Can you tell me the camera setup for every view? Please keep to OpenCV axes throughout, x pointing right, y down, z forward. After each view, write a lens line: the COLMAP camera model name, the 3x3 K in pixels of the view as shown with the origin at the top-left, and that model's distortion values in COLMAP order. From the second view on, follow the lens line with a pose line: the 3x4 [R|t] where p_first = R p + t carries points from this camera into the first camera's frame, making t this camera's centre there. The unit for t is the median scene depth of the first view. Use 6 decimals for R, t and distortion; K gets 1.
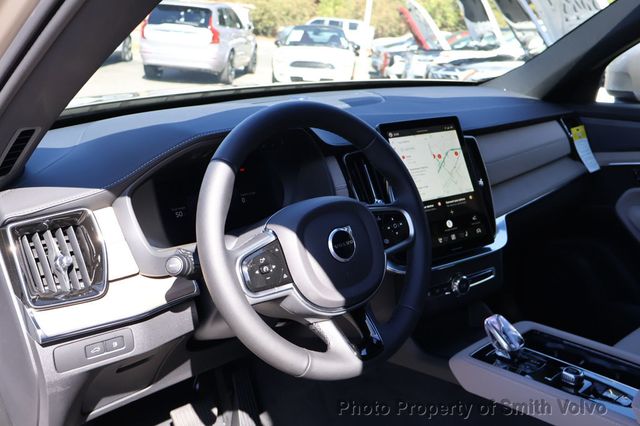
lens RADIAL K [[597.0, 0, 320.0], [0, 597.0, 213.0], [0, 0, 1]] dist [0.004562, 0.001089]
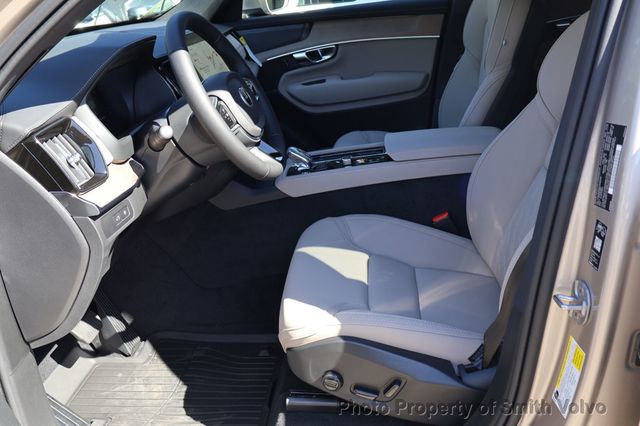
lens RADIAL K [[597.0, 0, 320.0], [0, 597.0, 213.0], [0, 0, 1]] dist [0.004562, 0.001089]
pose [[0.718537, -0.332228, 0.611007, -0.826229], [0.296193, 0.941053, 0.163367, 0.131325], [-0.629265, 0.063591, 0.774585, -0.285305]]
